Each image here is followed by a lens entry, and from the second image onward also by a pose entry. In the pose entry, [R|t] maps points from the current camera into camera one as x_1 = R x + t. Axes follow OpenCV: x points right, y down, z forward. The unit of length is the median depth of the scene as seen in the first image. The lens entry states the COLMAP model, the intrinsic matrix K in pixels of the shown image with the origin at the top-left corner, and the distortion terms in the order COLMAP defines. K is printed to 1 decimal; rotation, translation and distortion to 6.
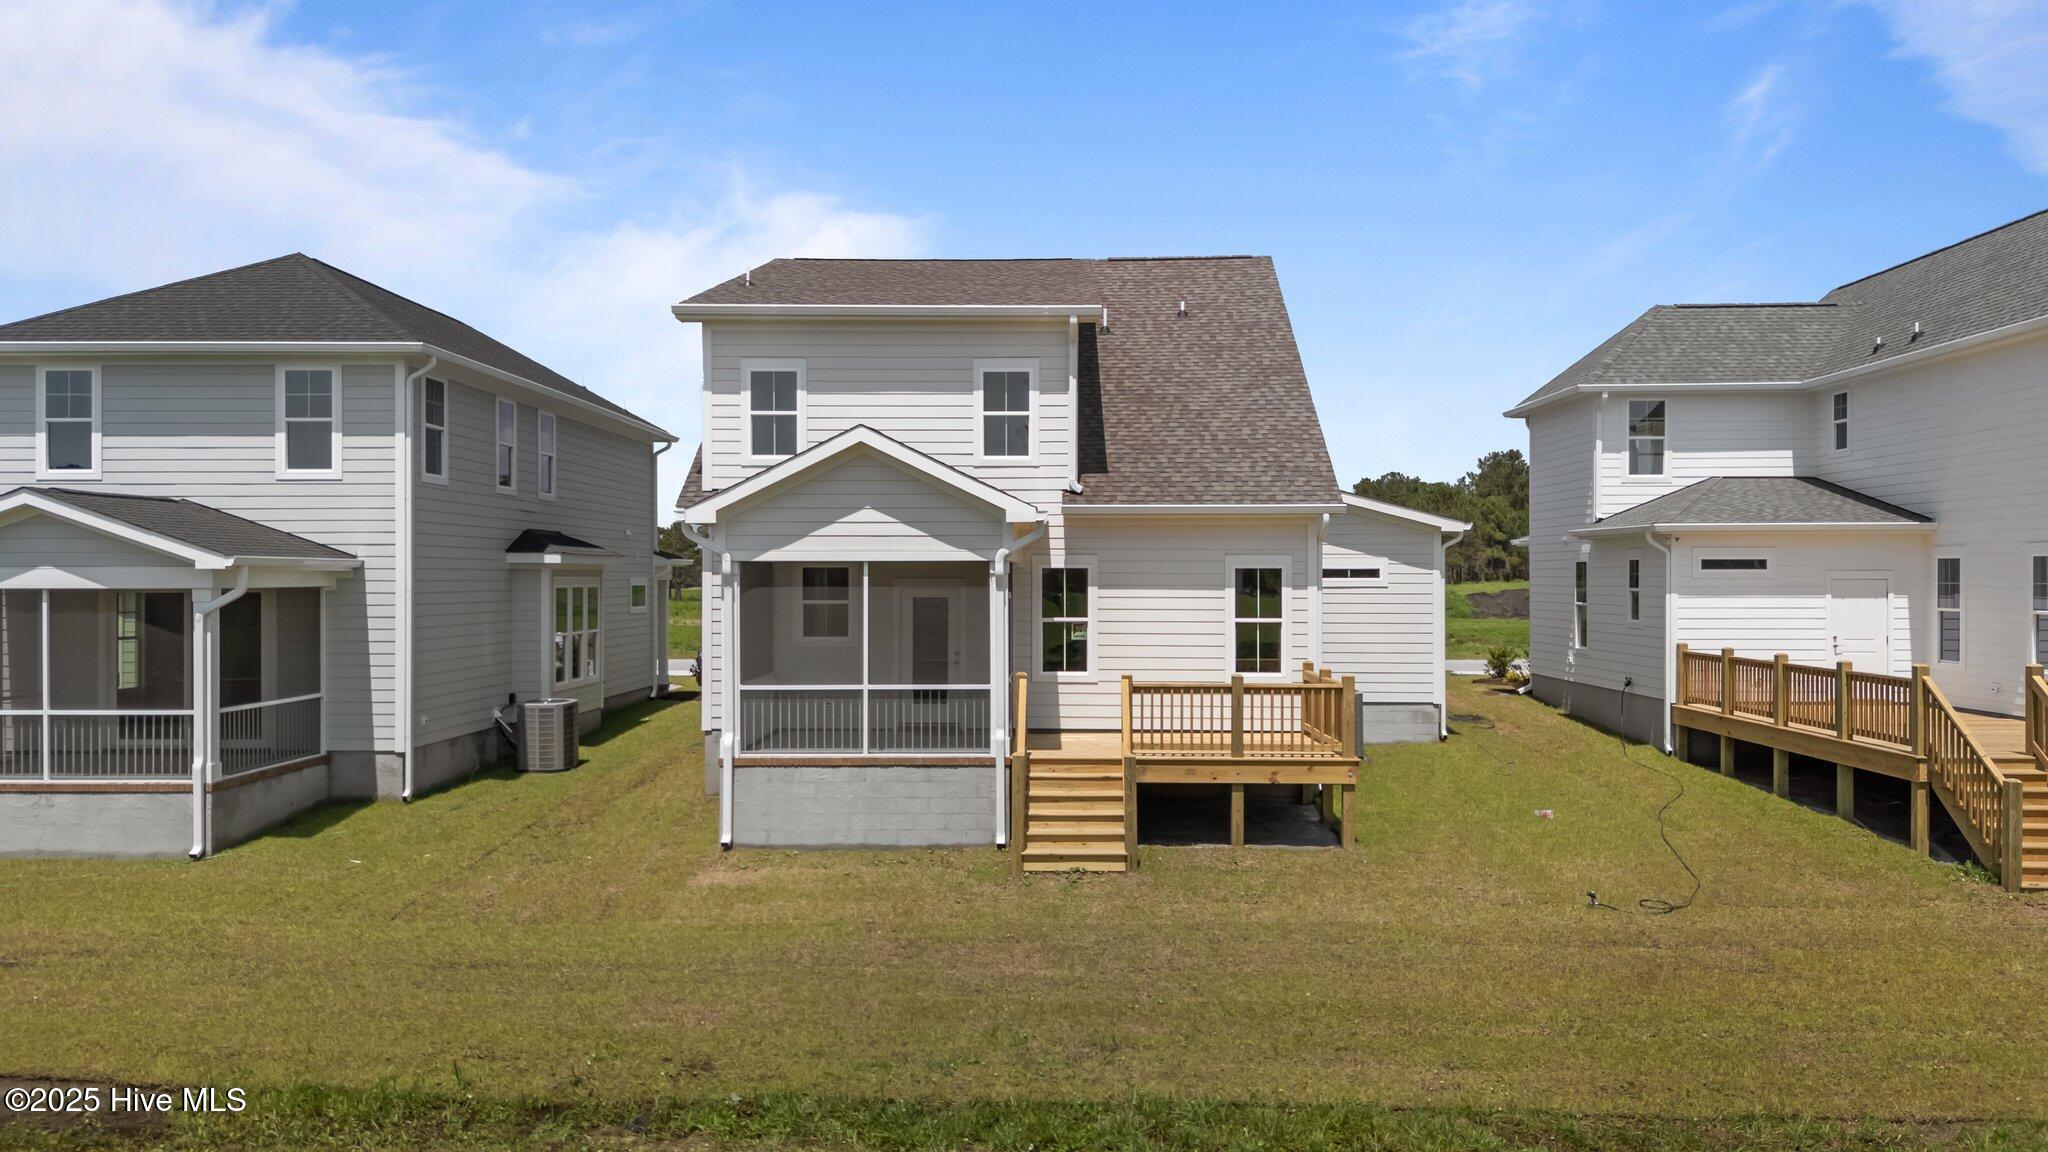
lens RADIAL K [[1498.7, 0, 1023.2], [0, 1498.7, 576.7], [0, 0, 1]] dist [0.083844, -0.094559]
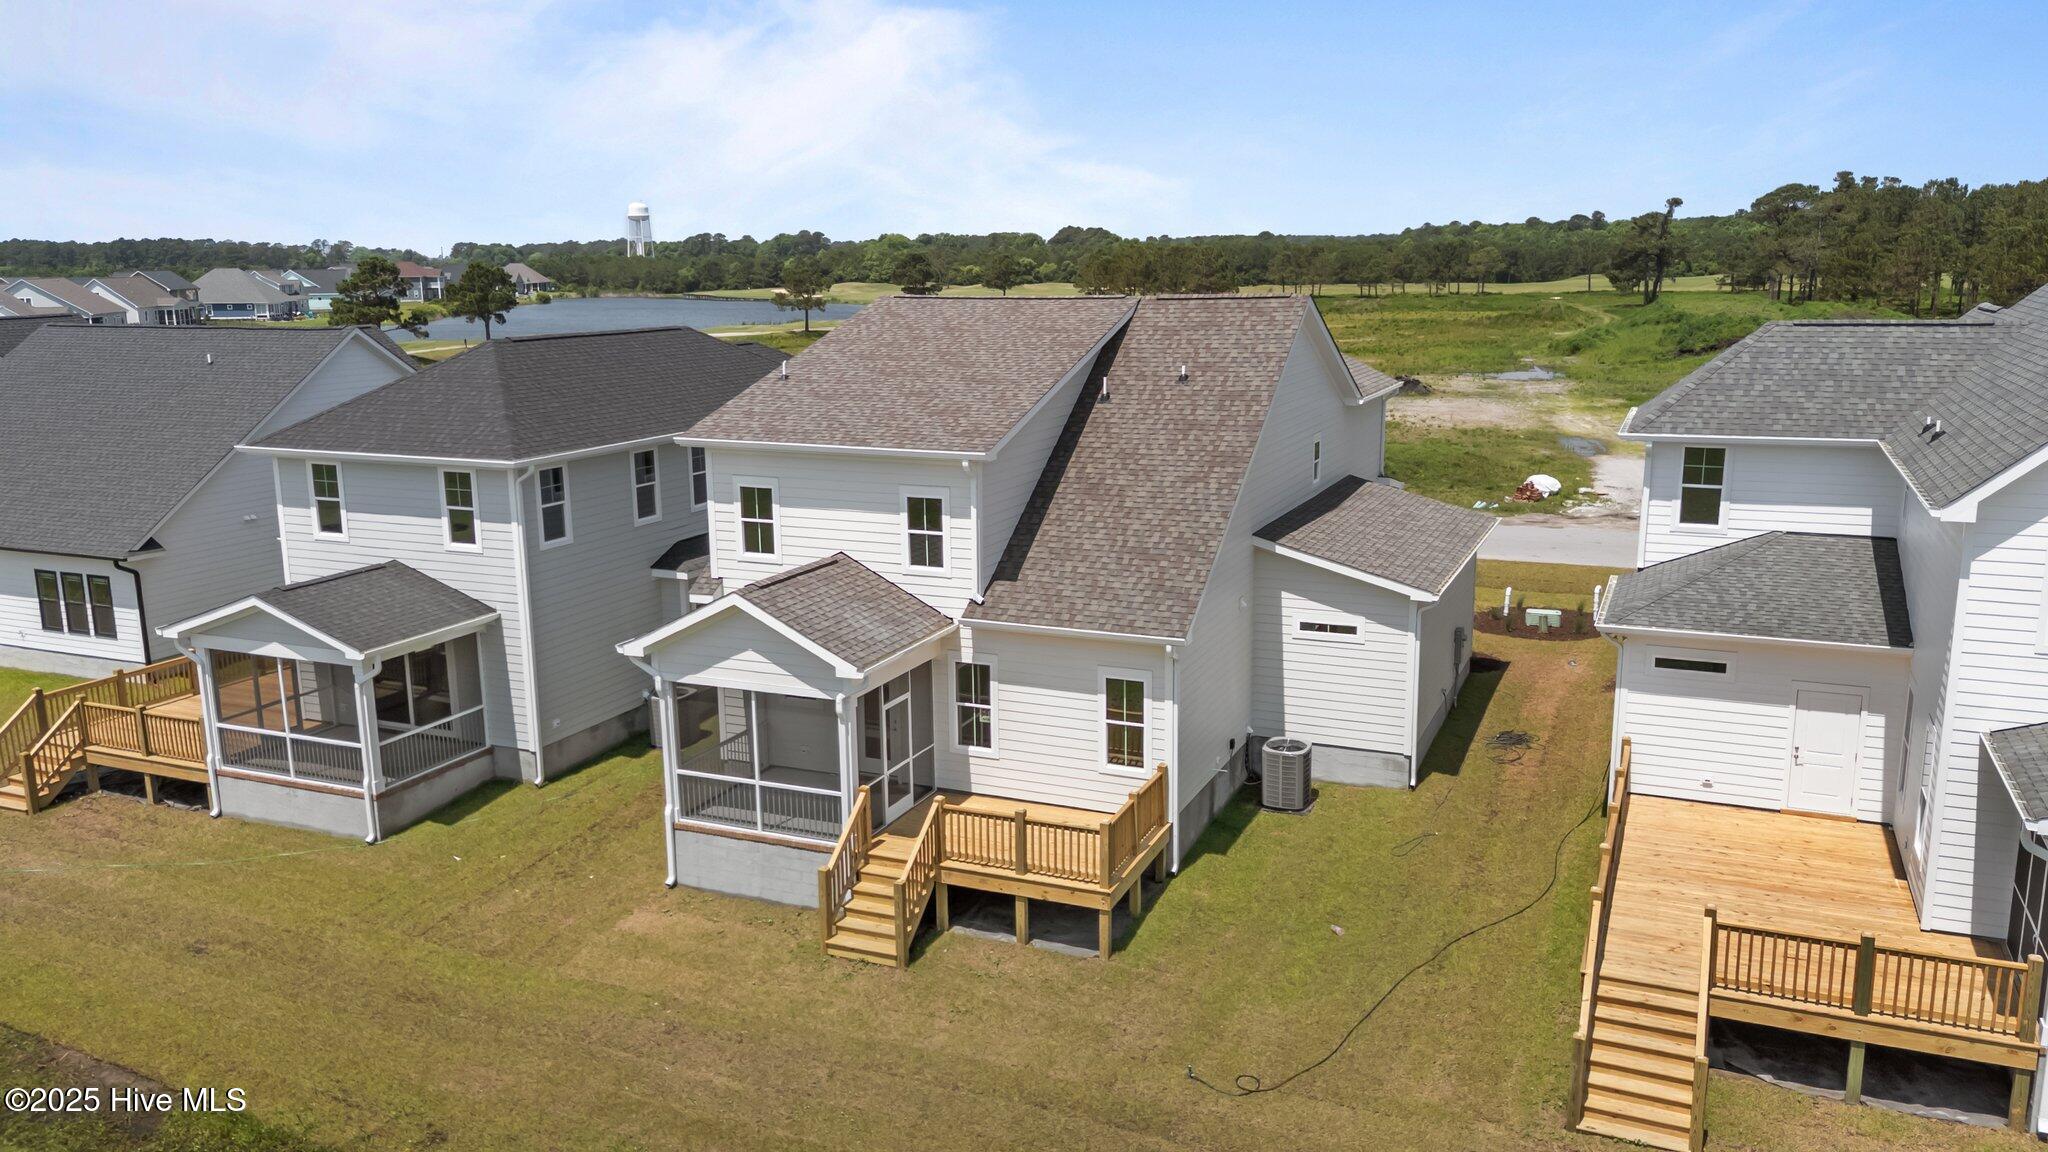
lens RADIAL K [[1542.8, 0, 1022.3], [0, 1542.8, 569.9], [0, 0, 1]] dist [0.079990, -0.088202]
pose [[0.925783, 0.064918, -0.372440, 0.514308], [0.011719, 0.979745, 0.199906, -0.322070], [0.377874, -0.189434, 0.906270, -0.077955]]
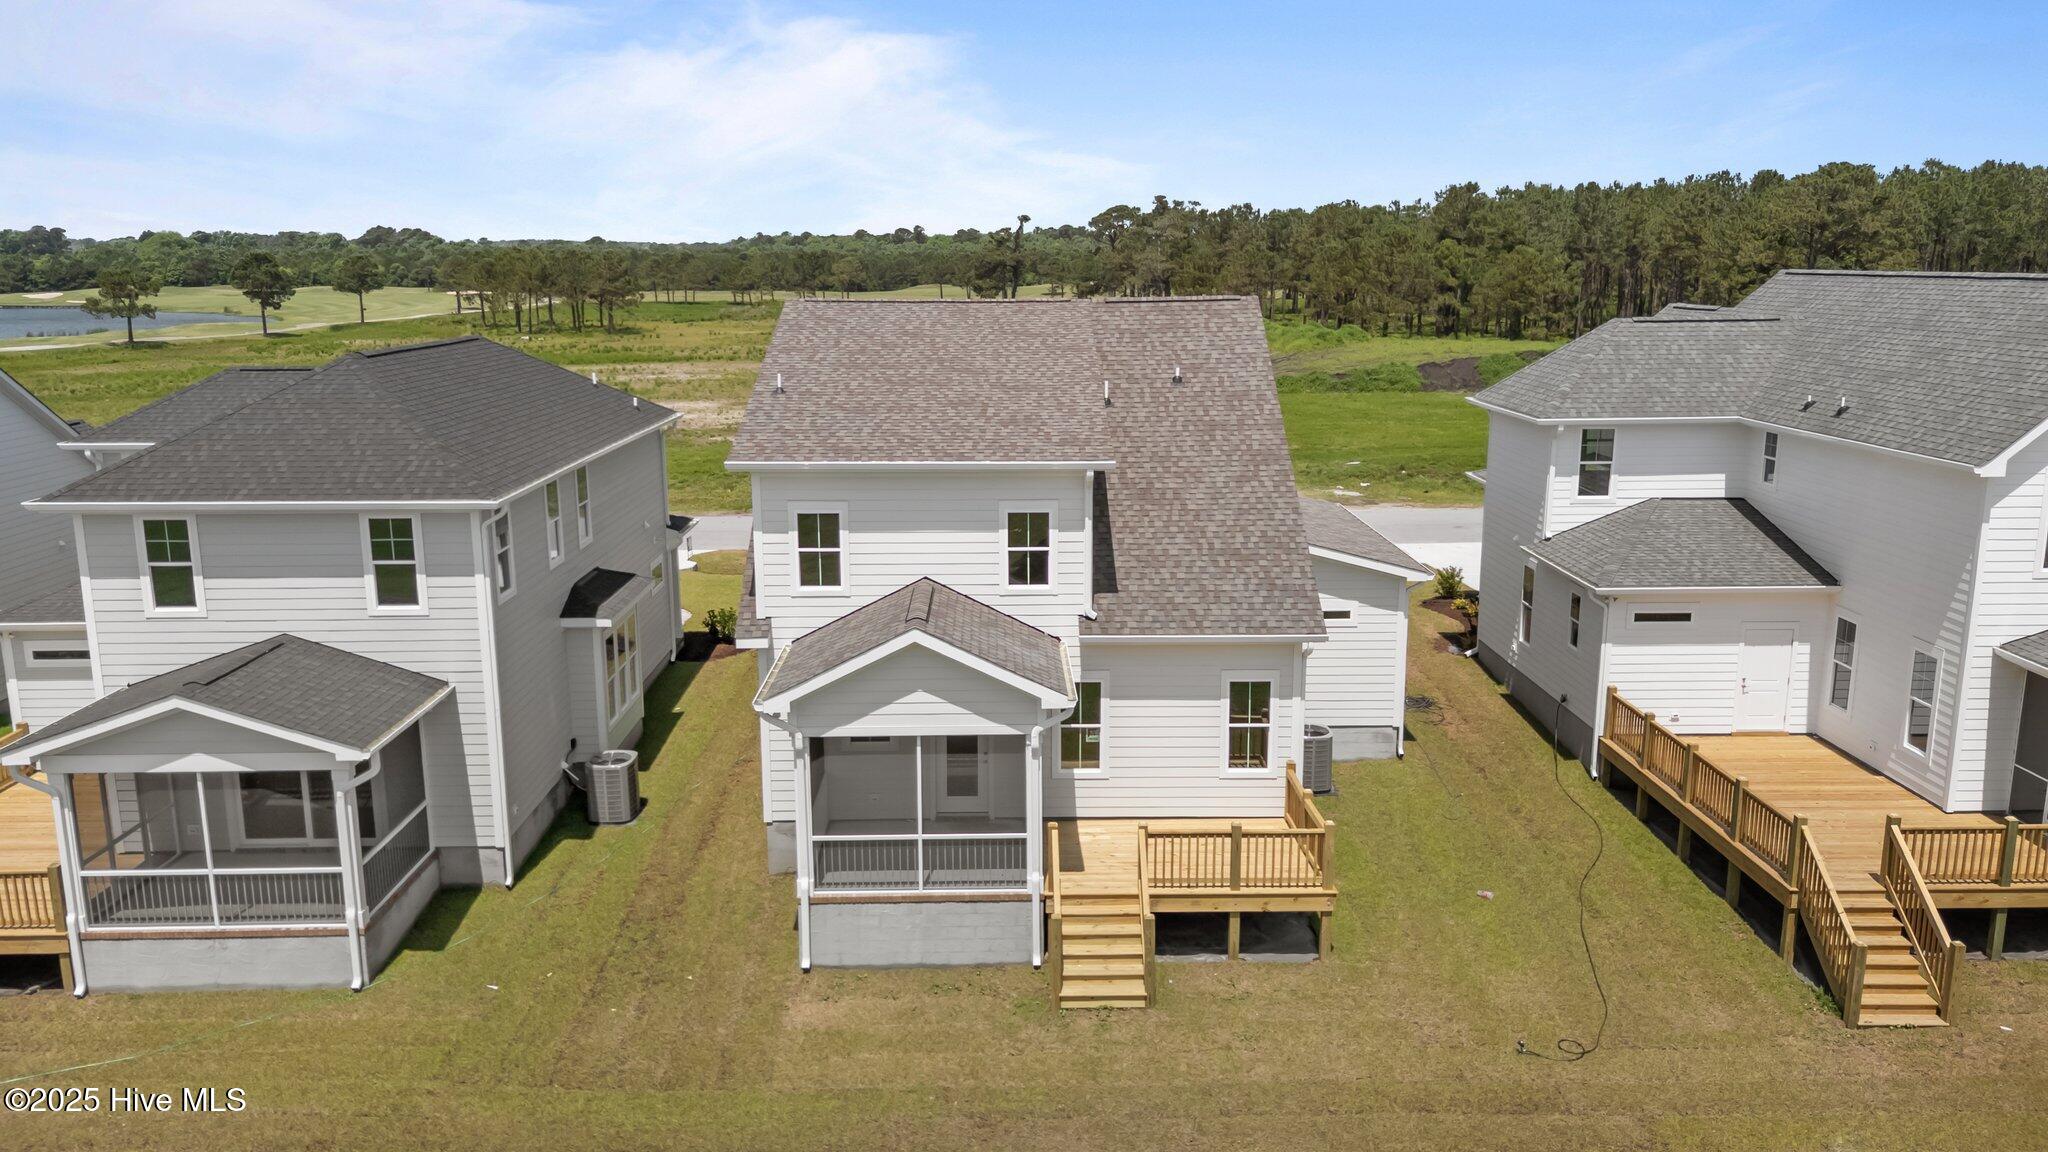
lens RADIAL K [[1527.4, 0, 1022.5], [0, 1527.4, 573.4], [0, 0, 1]] dist [0.081884, -0.090519]
pose [[0.999146, -0.012385, 0.039422, -0.060627], [0.004137, 0.979216, 0.202776, -0.321369], [-0.041114, -0.202440, 0.978431, -0.113454]]
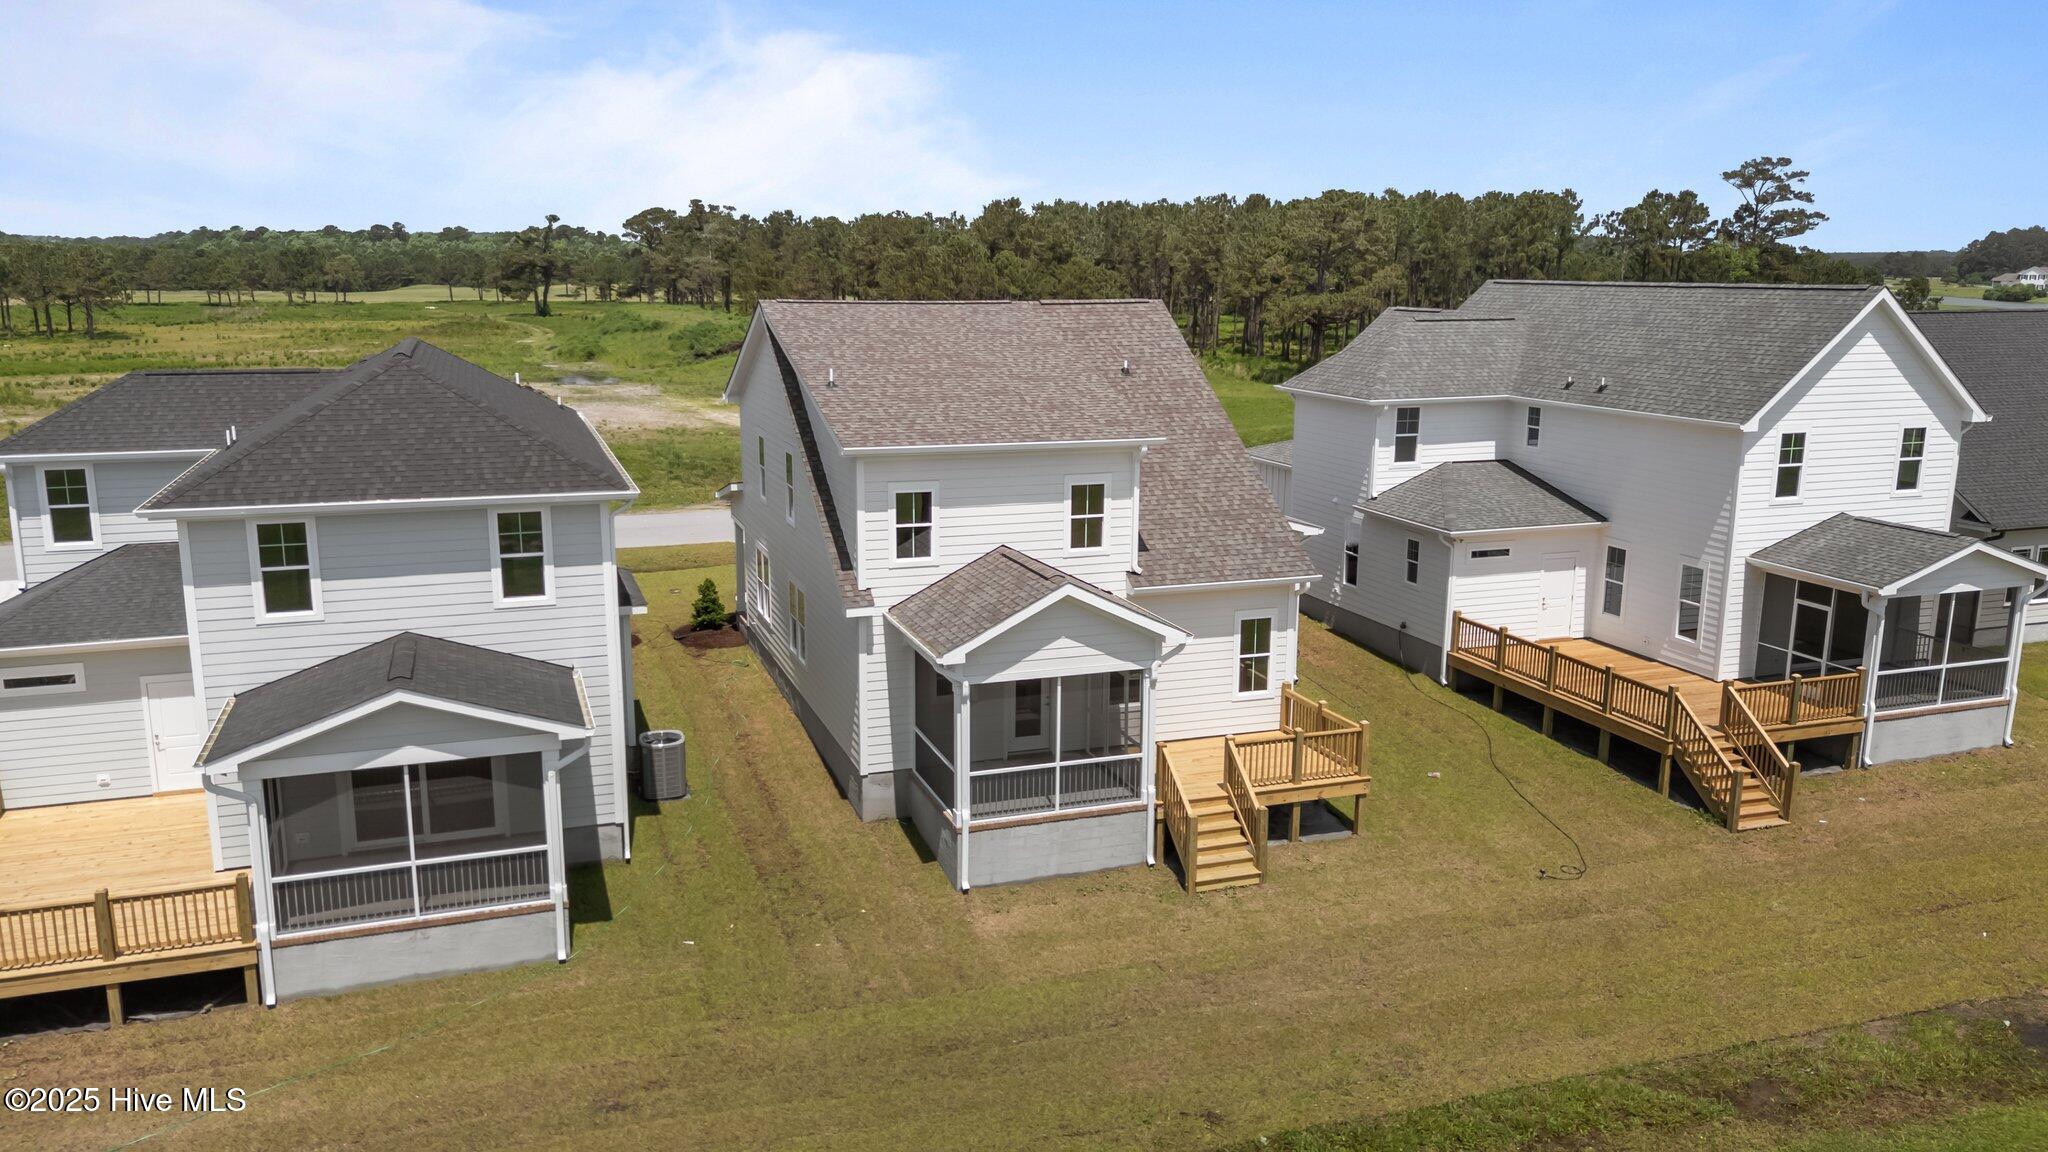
lens RADIAL K [[1498.7, 0, 1023.2], [0, 1498.7, 576.7], [0, 0, 1]] dist [0.083844, -0.094559]
pose [[0.932182, -0.068450, 0.355458, -0.525499], [-0.006188, 0.978802, 0.204716, -0.321970], [-0.361936, -0.193032, 0.911998, -0.167606]]
